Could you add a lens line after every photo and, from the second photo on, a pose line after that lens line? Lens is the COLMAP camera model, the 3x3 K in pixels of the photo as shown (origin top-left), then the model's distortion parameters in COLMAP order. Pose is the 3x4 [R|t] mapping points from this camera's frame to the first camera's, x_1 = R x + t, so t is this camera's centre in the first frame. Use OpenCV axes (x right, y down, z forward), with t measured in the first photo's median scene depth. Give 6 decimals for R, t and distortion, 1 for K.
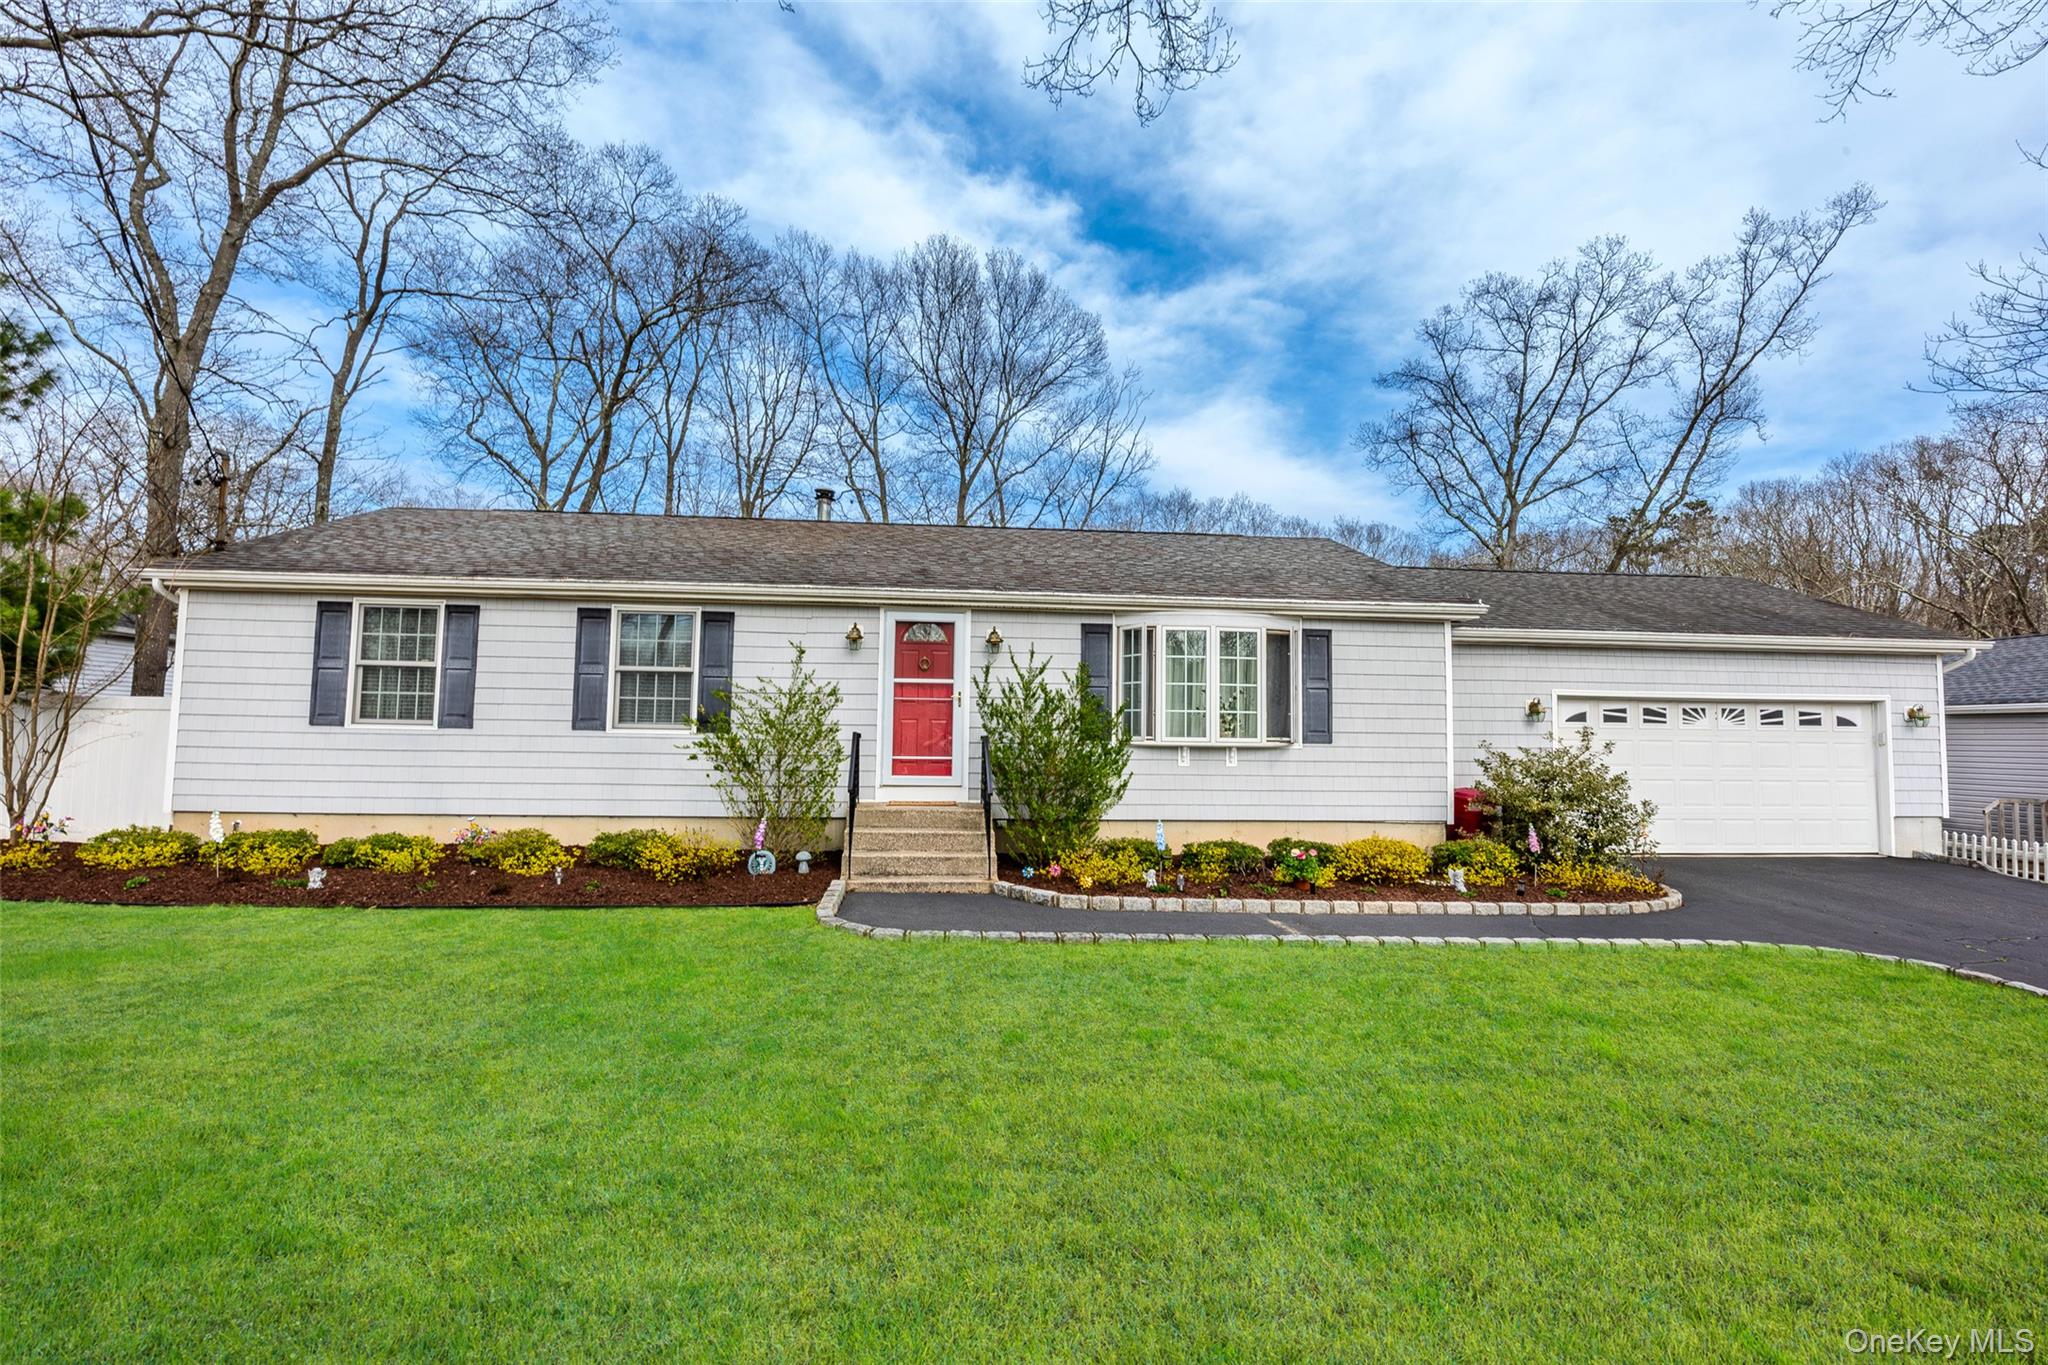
lens RADIAL K [[854.4, 0, 1031.6], [0, 854.4, 680.6], [0, 0, 1]] dist [-0.011050, 0.000824]
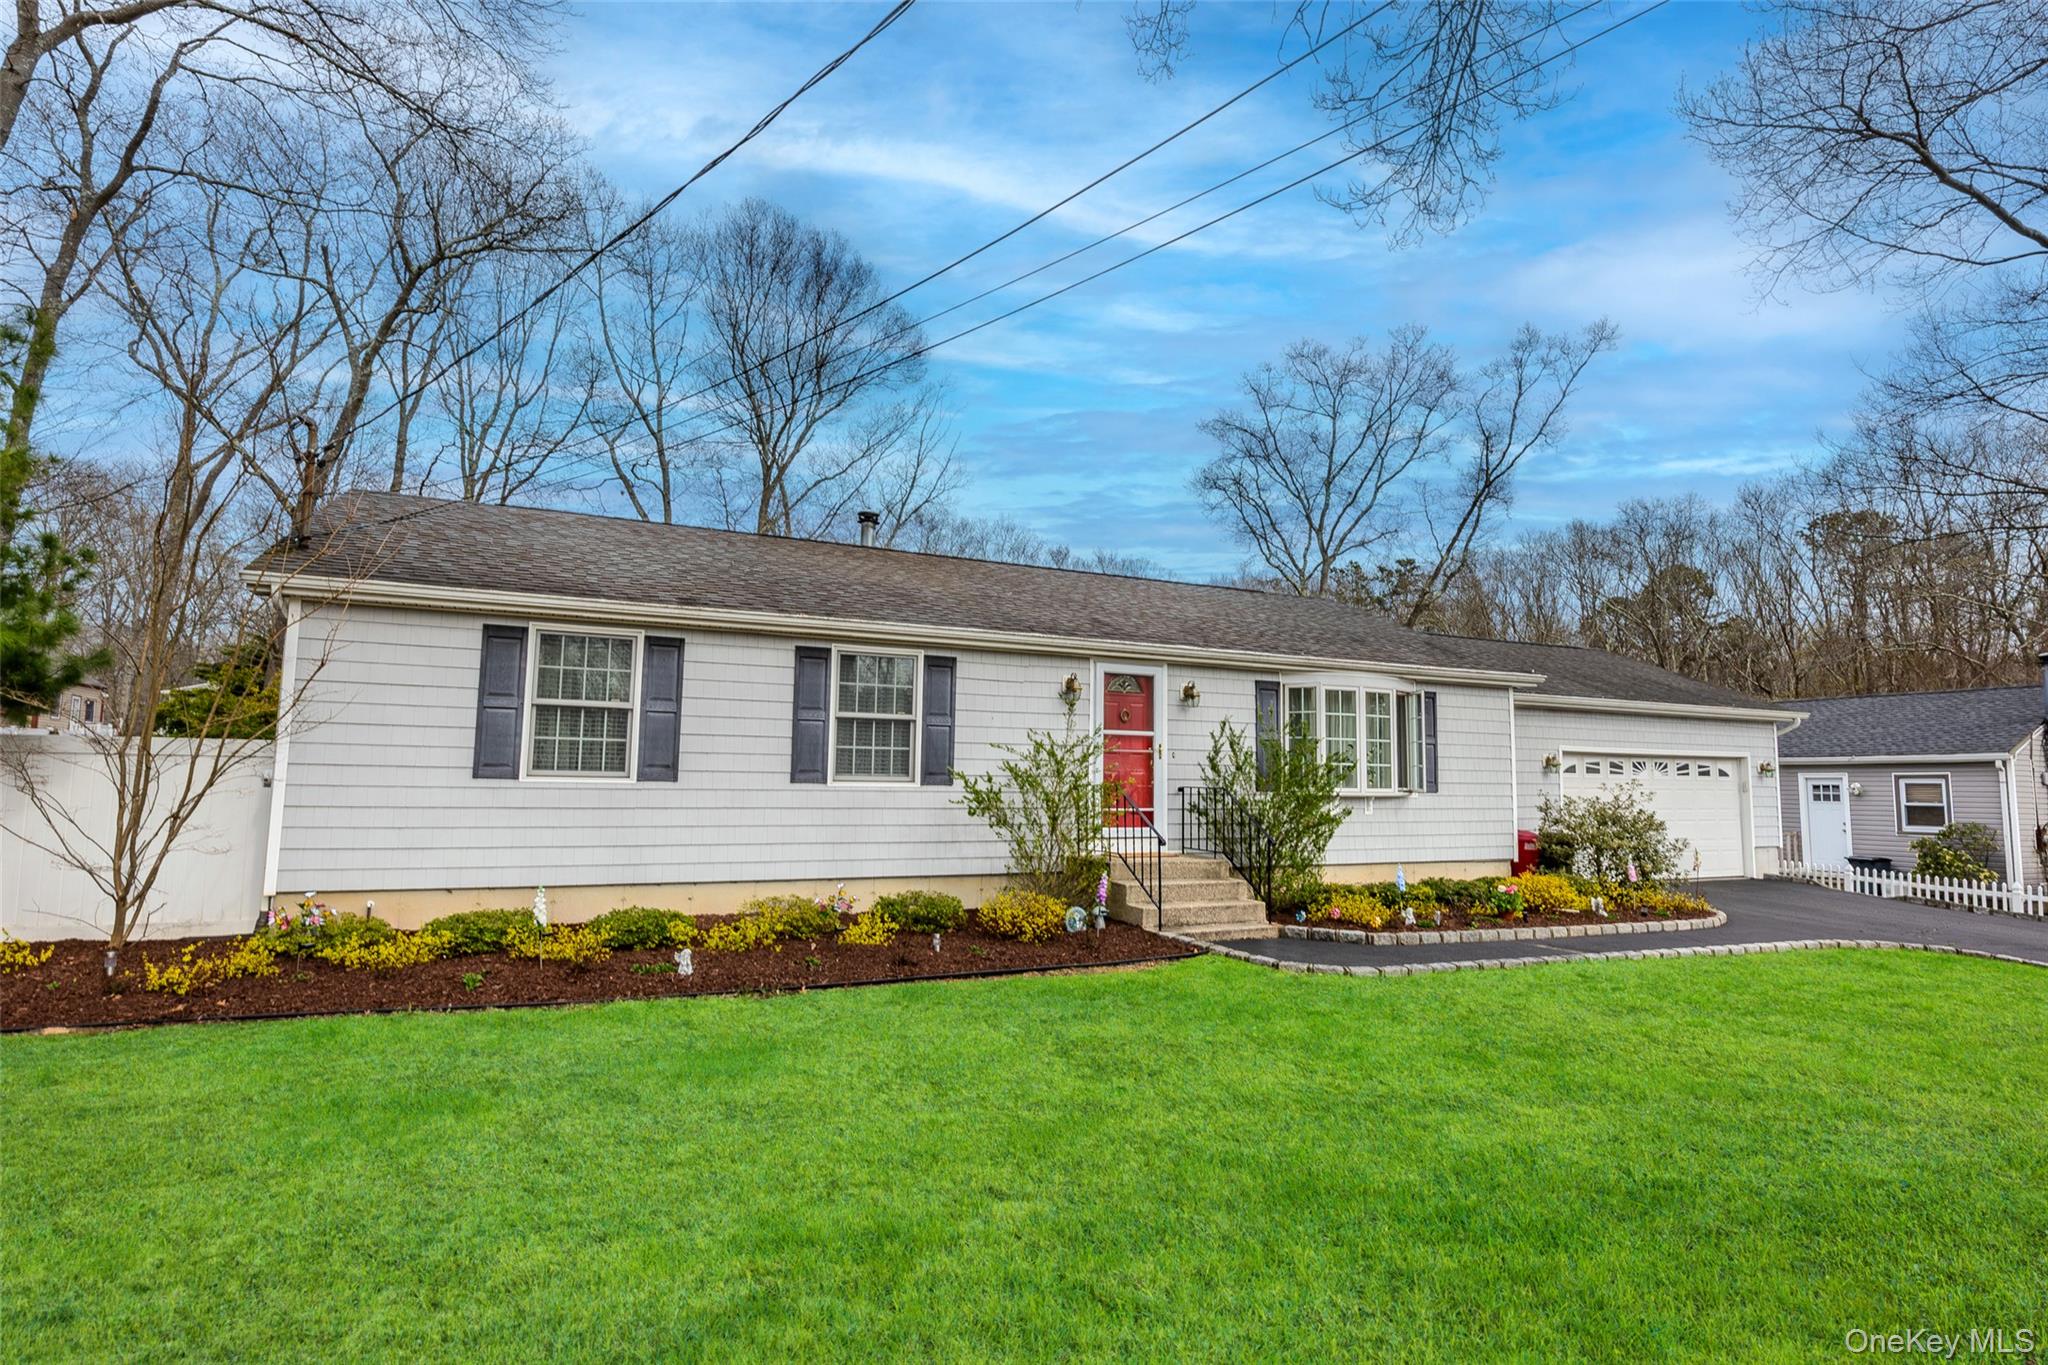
lens RADIAL K [[969.0, 0, 1020.0], [0, 969.0, 692.5], [0, 0, 1]] dist [-0.002381, -0.002377]
pose [[0.943841, 0.029039, 0.329123, -0.618196], [-0.022809, 0.999480, -0.022774, -0.018059], [-0.329613, 0.013988, 0.944013, -0.034098]]
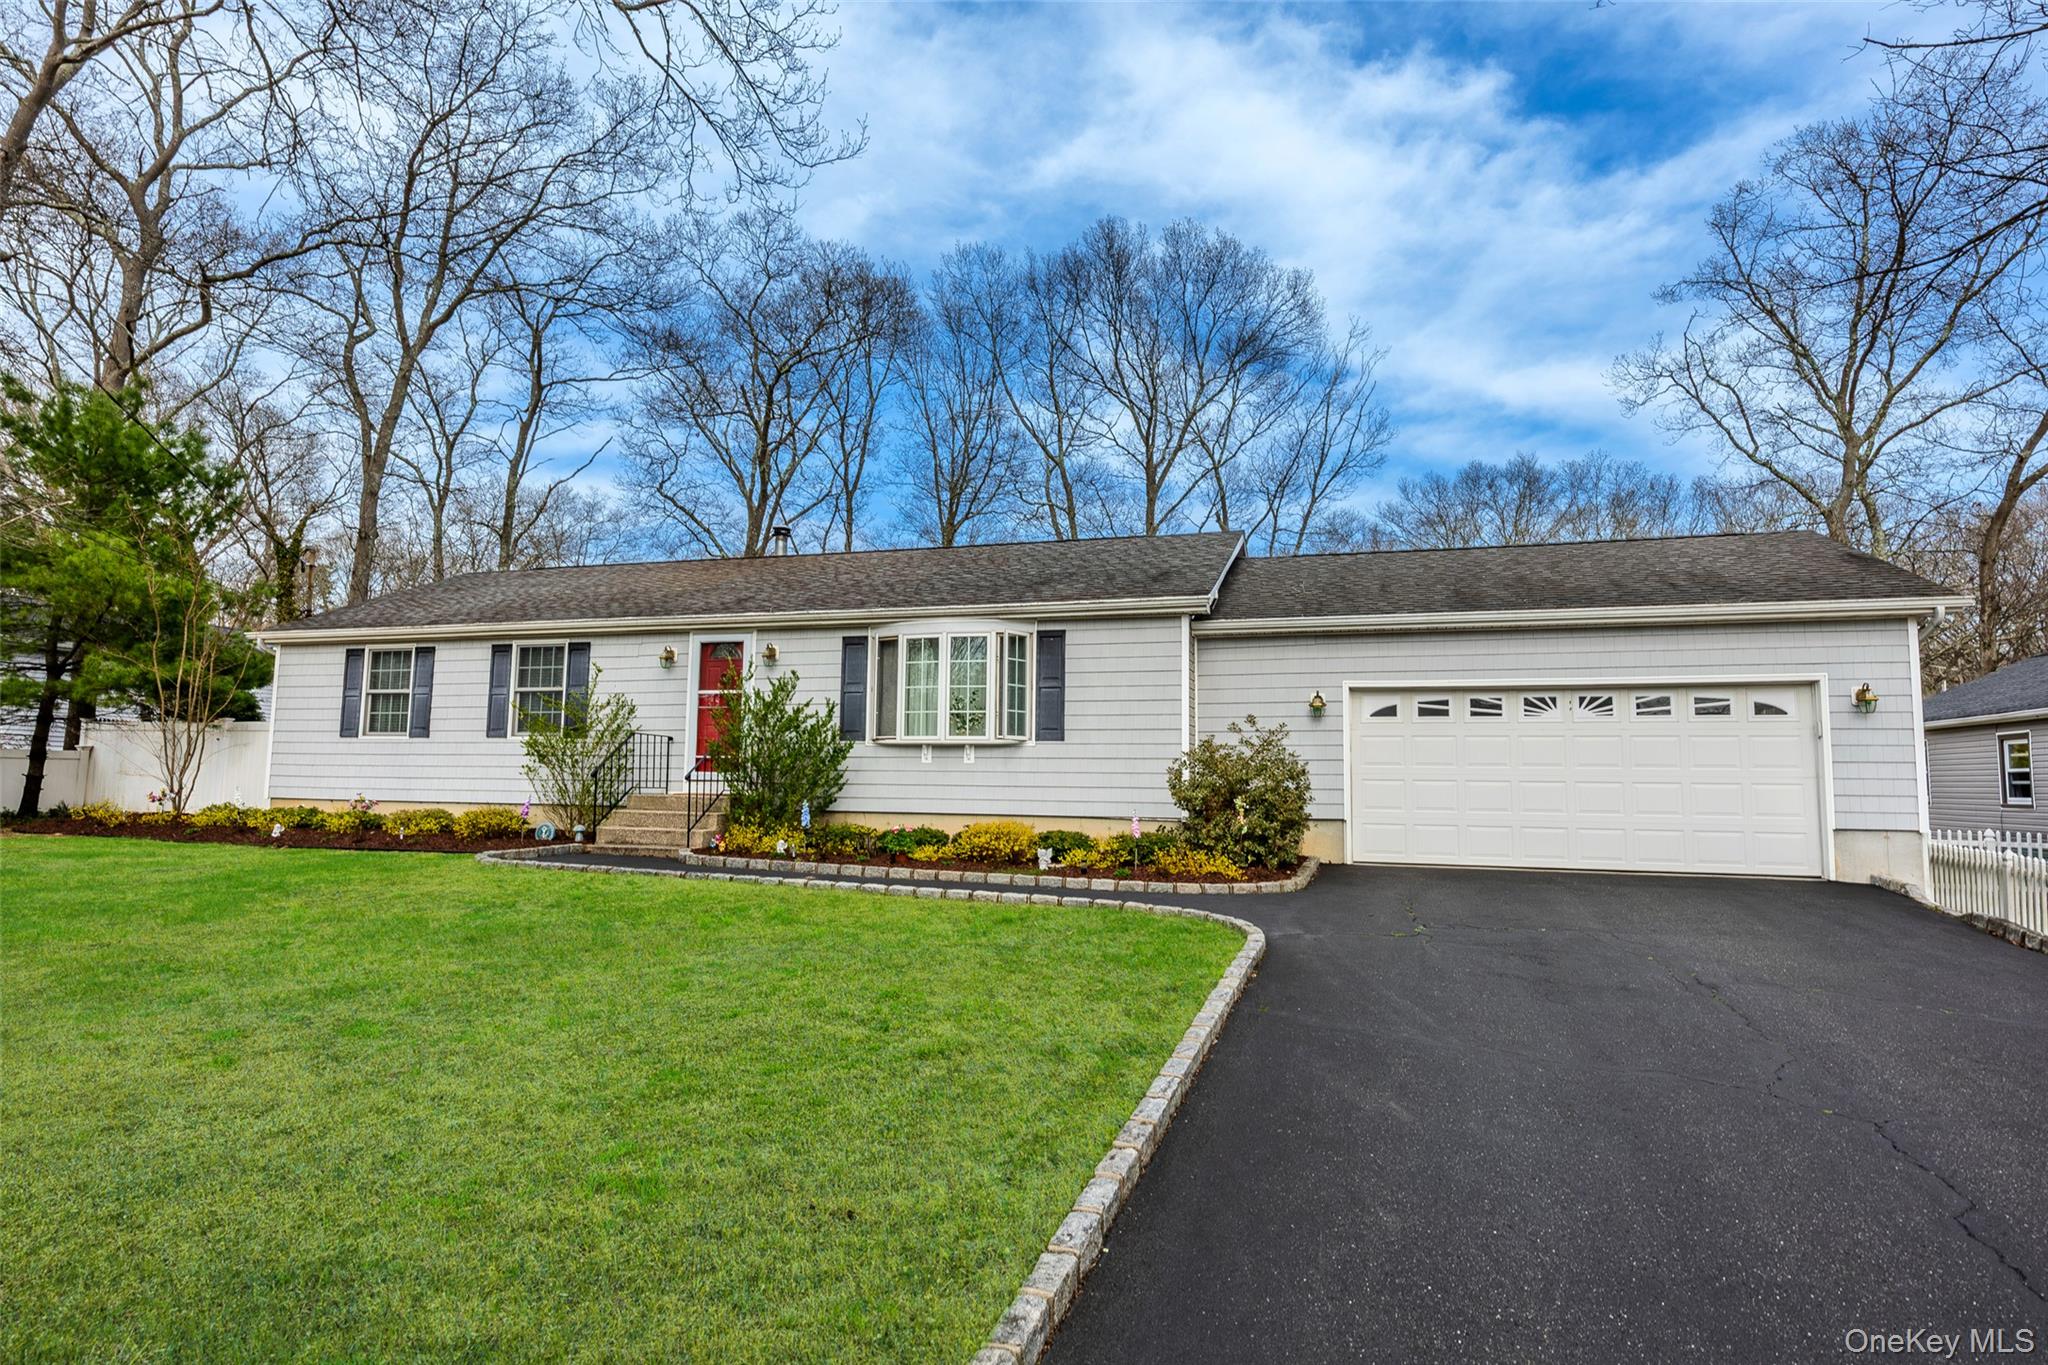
lens RADIAL K [[1086.6, 0, 1028.6], [0, 1086.6, 676.2], [0, 0, 1]] dist [0.005970, 0.000026]
pose [[0.927011, -0.039762, -0.372921, 0.829961], [0.021515, 0.998364, -0.052967, 0.067510], [0.374418, 0.041077, 0.926350, -0.238937]]
